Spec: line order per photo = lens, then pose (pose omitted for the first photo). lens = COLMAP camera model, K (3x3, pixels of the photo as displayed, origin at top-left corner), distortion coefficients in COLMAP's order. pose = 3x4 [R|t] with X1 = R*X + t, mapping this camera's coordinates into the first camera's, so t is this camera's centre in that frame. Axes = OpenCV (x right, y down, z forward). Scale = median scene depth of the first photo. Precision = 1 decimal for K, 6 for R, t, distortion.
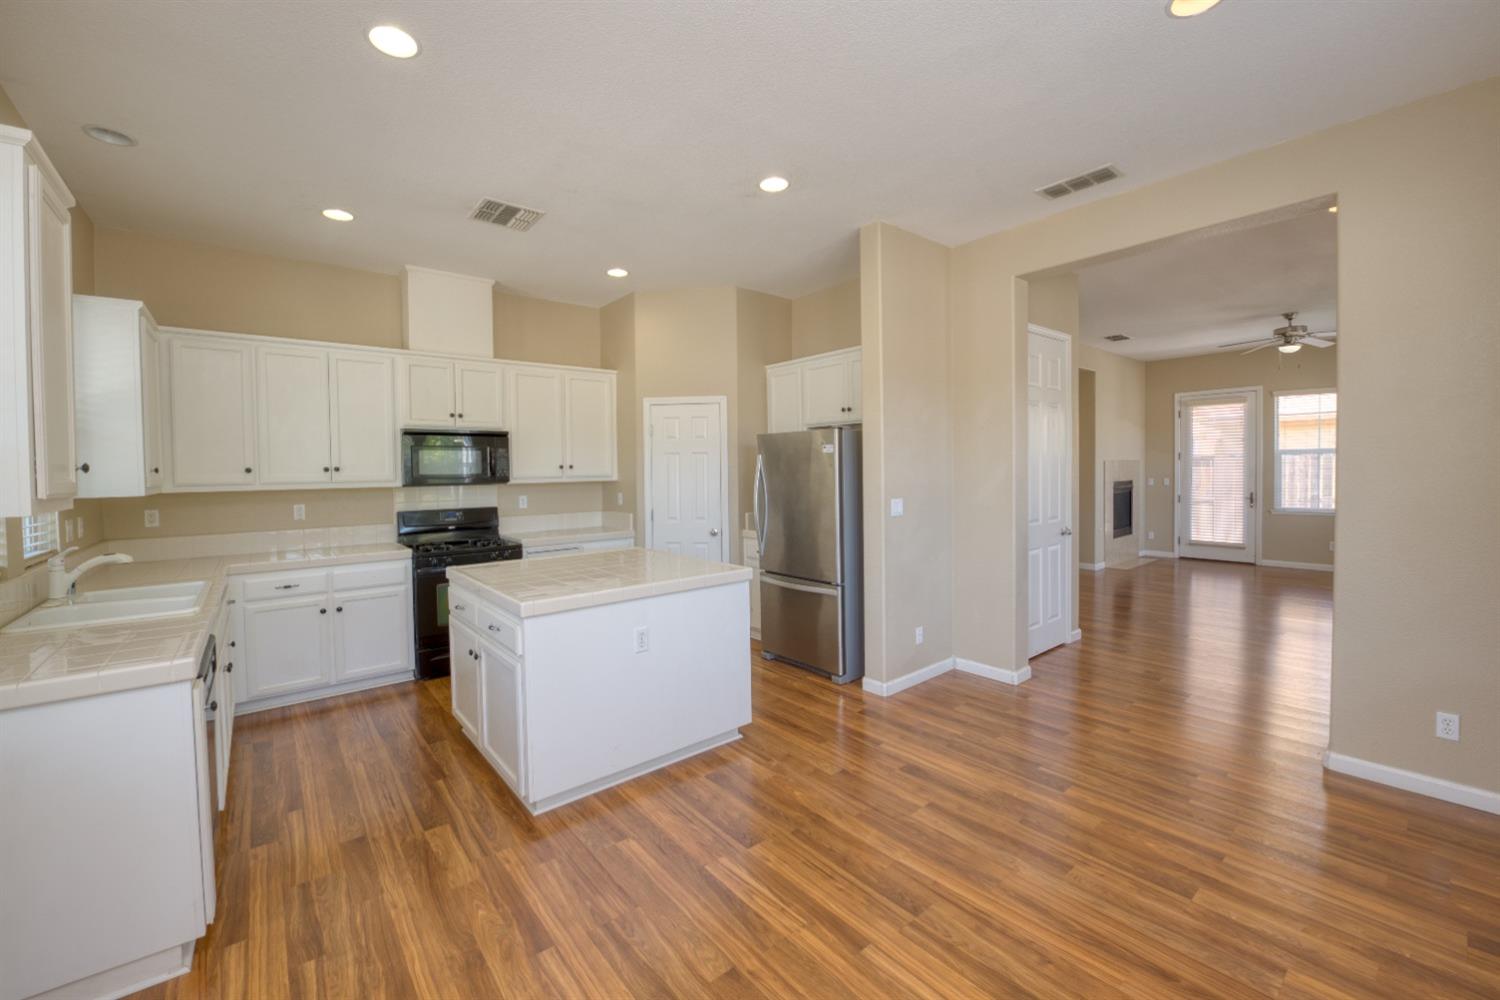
lens RADIAL K [[600.6, 0, 742.2], [0, 600.6, 487.2], [0, 0, 1]] dist [-0.020602, 0.000216]
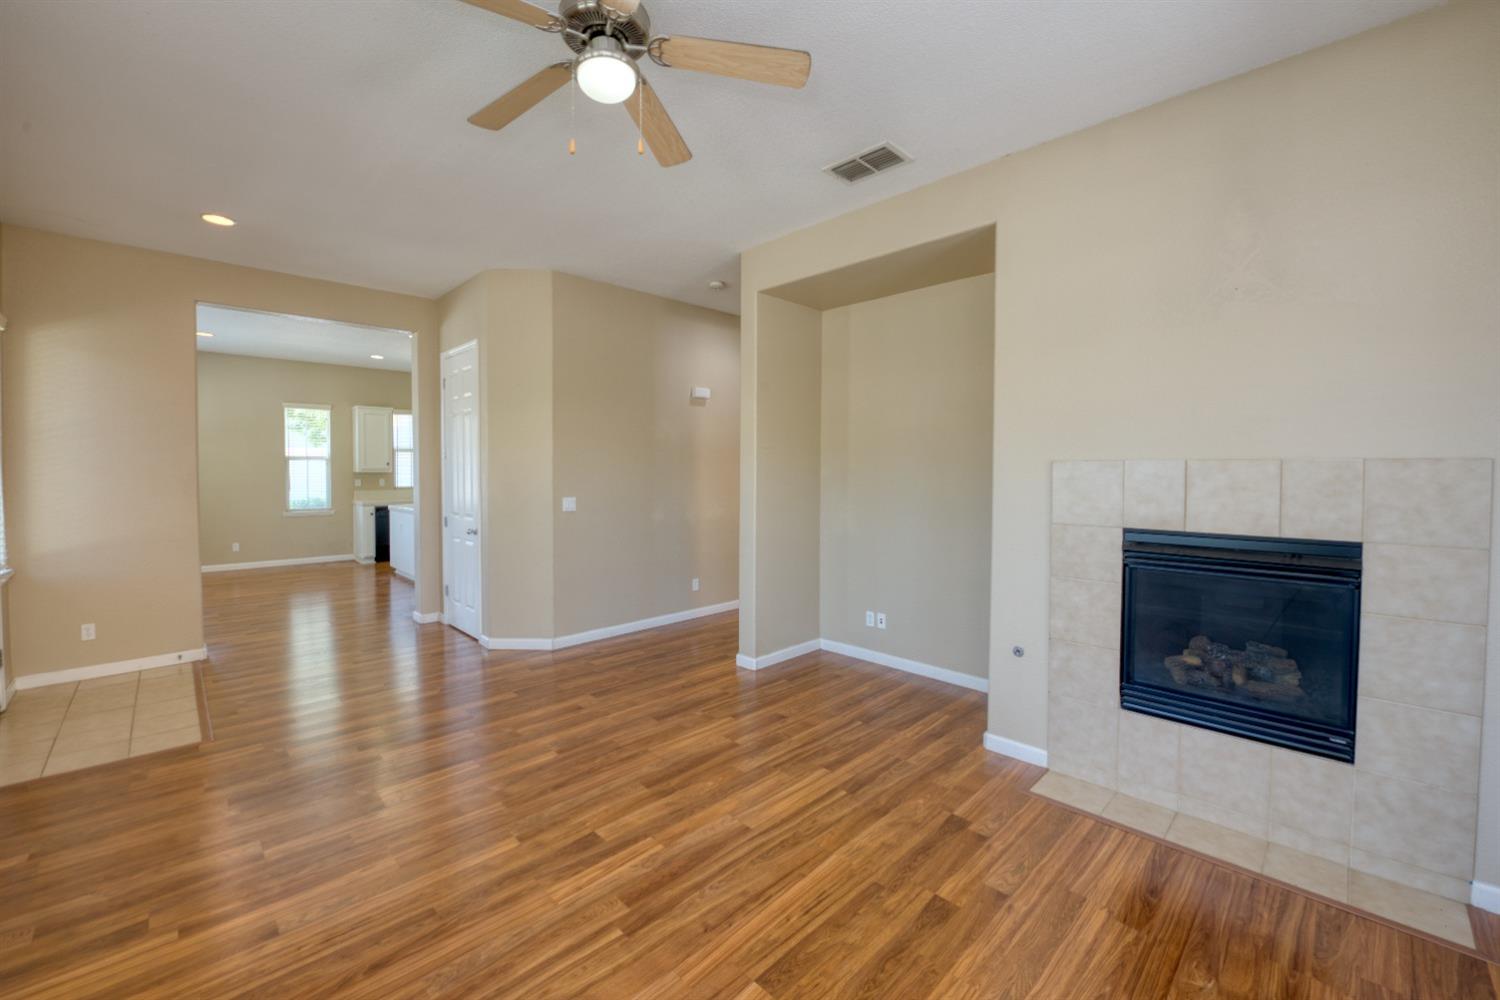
lens RADIAL K [[600.6, 0, 745.2], [0, 600.6, 487.2], [0, 0, 1]] dist [-0.020602, 0.000216]
pose [[0.097158, 0.051583, -0.993931, 1.669139], [-0.033271, 0.998266, 0.048555, -0.071590], [0.994713, 0.028352, 0.098705, 1.410351]]
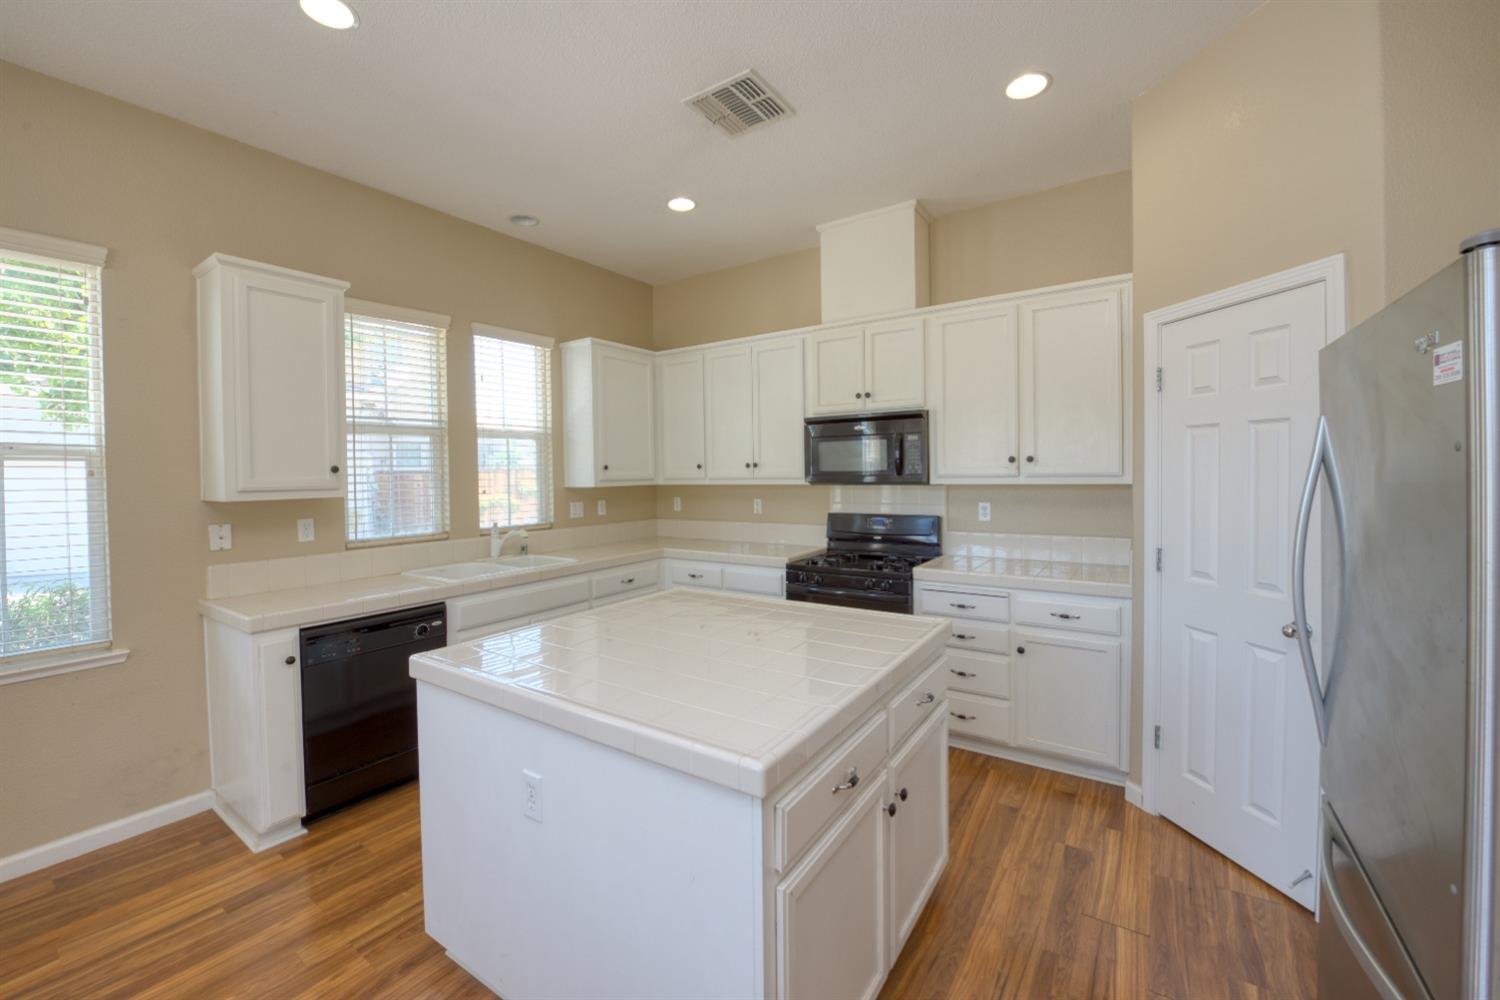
lens RADIAL K [[600.6, 0, 744.4], [0, 600.6, 485.5], [0, 0, 1]] dist [-0.020602, 0.000216]
pose [[0.284406, 0.031720, -0.958179, 0.230419], [-0.018262, 0.999450, 0.027665, -0.021119], [0.958530, 0.009630, 0.284829, 0.628339]]
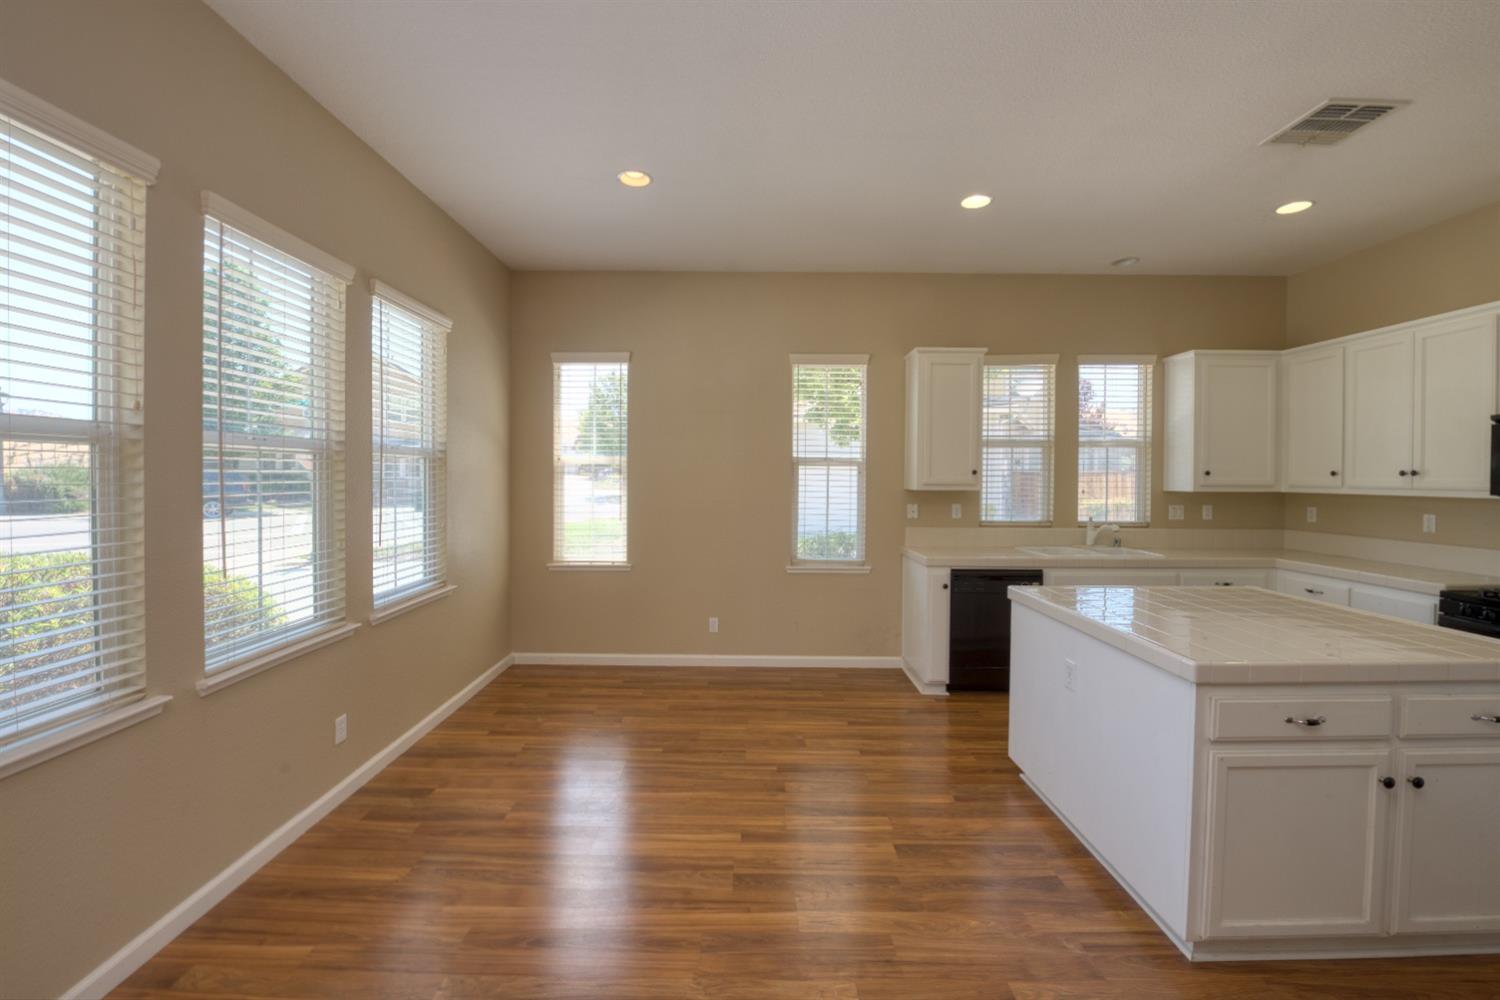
lens RADIAL K [[600.6, 0, 739.1], [0, 600.6, 485.9], [0, 0, 1]] dist [-0.020602, 0.000216]
pose [[-0.640137, 0.023500, -0.767901, 0.480003], [-0.019605, 0.998707, 0.046907, -0.028419], [0.768010, 0.045081, -0.638849, 0.715234]]
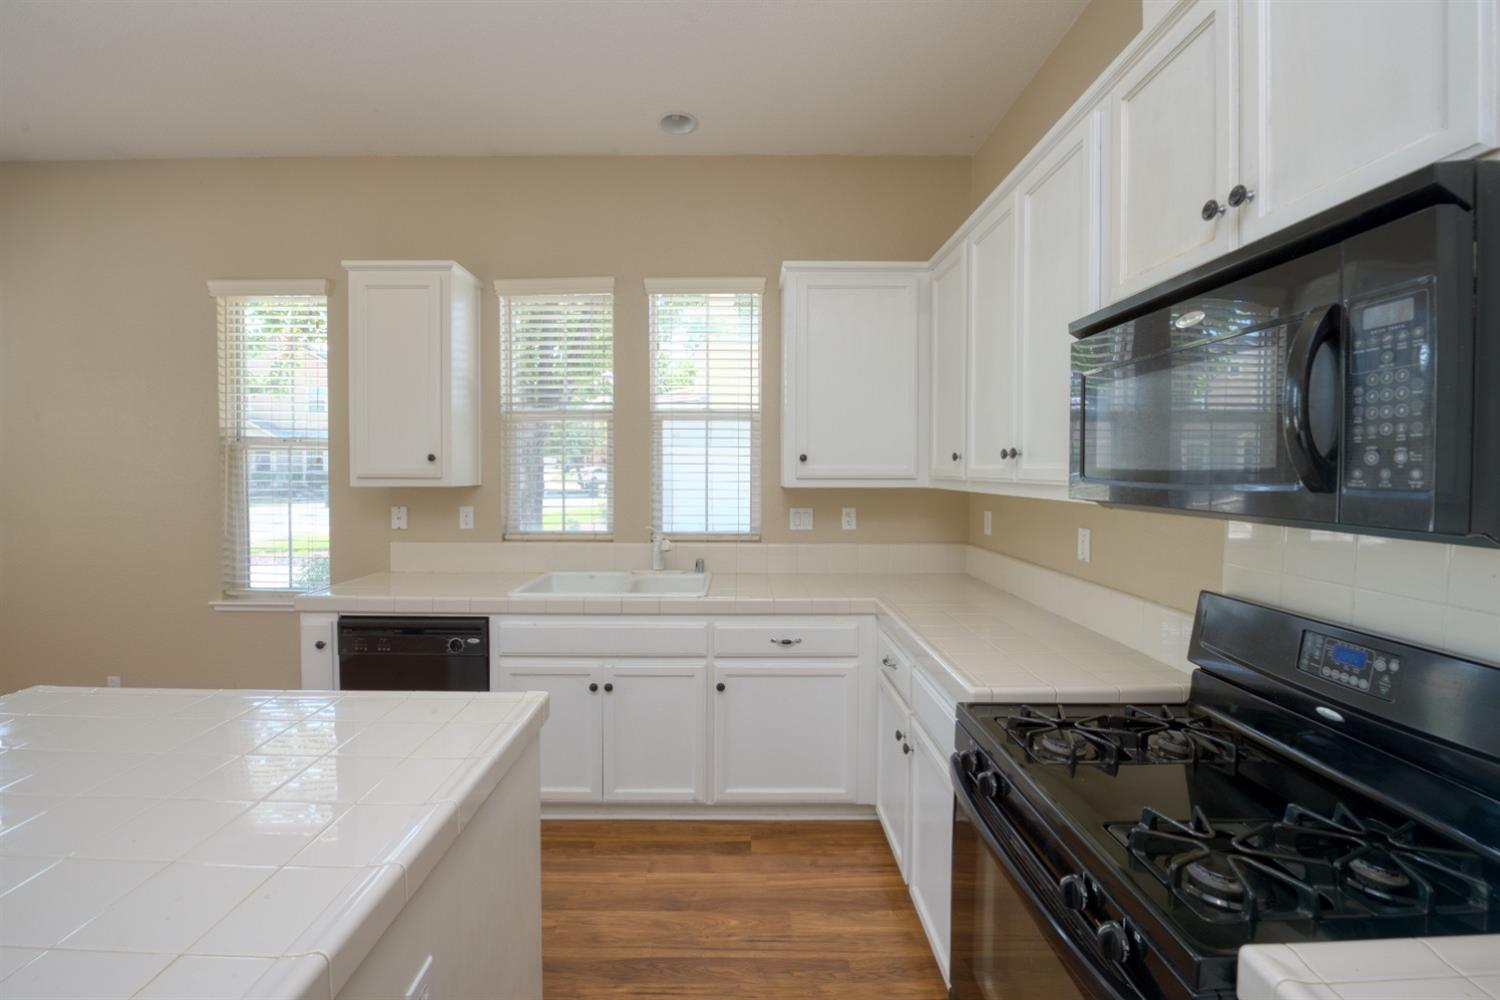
lens RADIAL K [[600.6, 0, 742.7], [0, 600.6, 485.4], [0, 0, 1]] dist [-0.020602, 0.000216]
pose [[-0.630718, 0.033172, -0.775303, -0.196139], [-0.018018, 0.998191, 0.057366, -0.025404], [0.775803, 0.050151, -0.628979, 1.004563]]
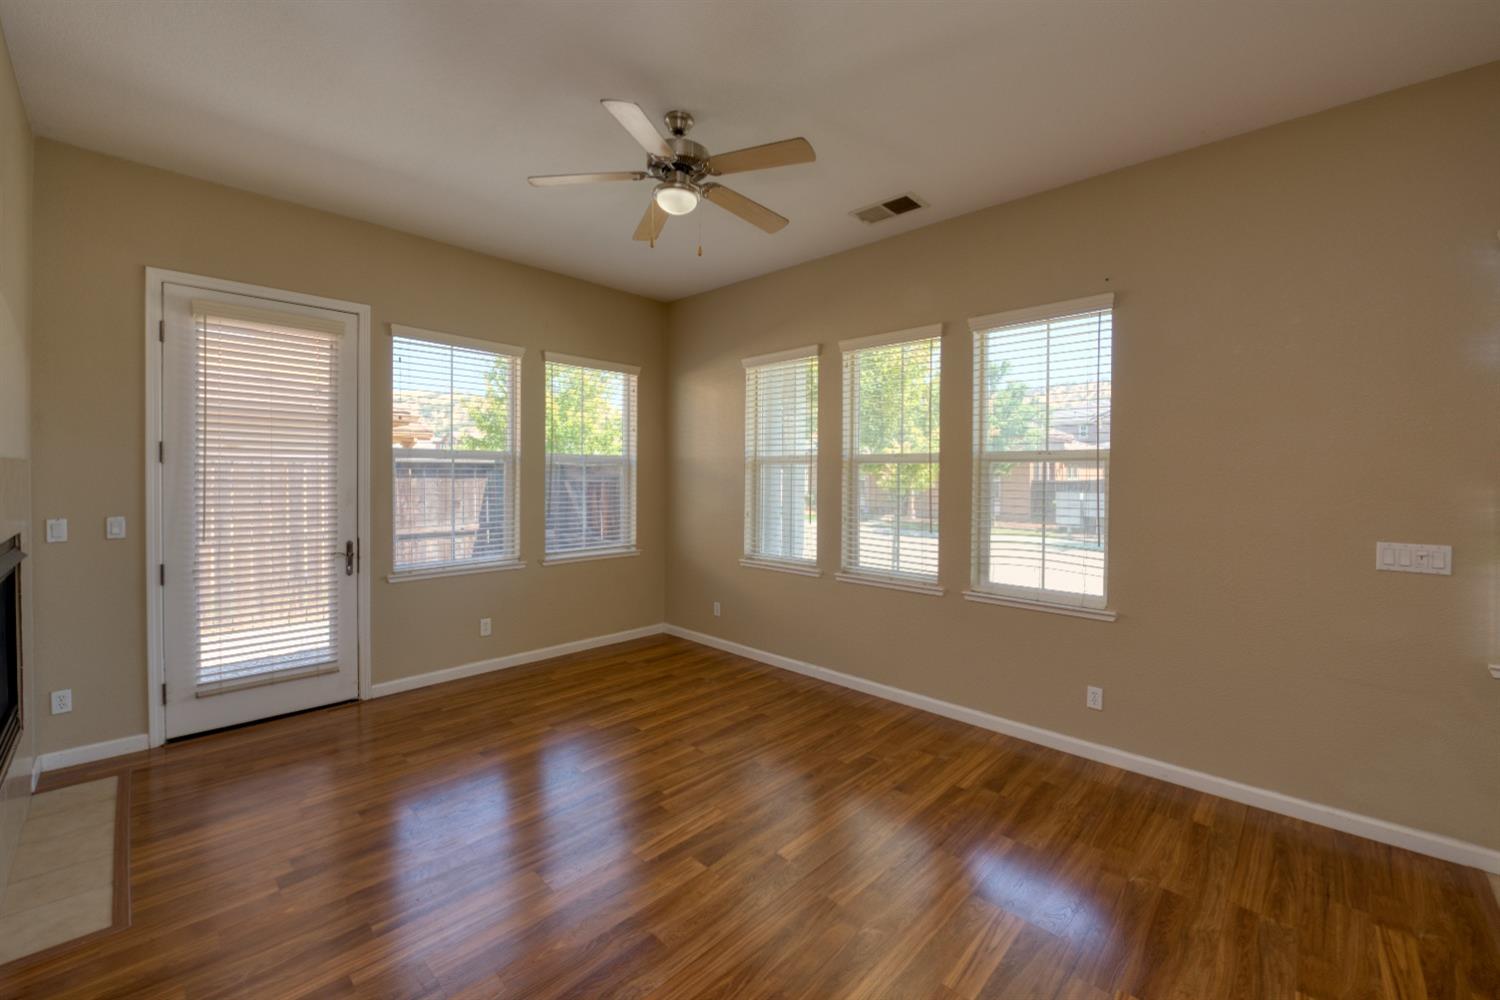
lens RADIAL K [[600.6, 0, 745.7], [0, 600.6, 482.0], [0, 0, 1]] dist [-0.020602, 0.000216]
pose [[-0.134932, 0.002694, 0.990851, 0.675573], [0.020776, 0.999784, 0.000111, -0.052876], [-0.990637, 0.020601, -0.134959, 1.366895]]
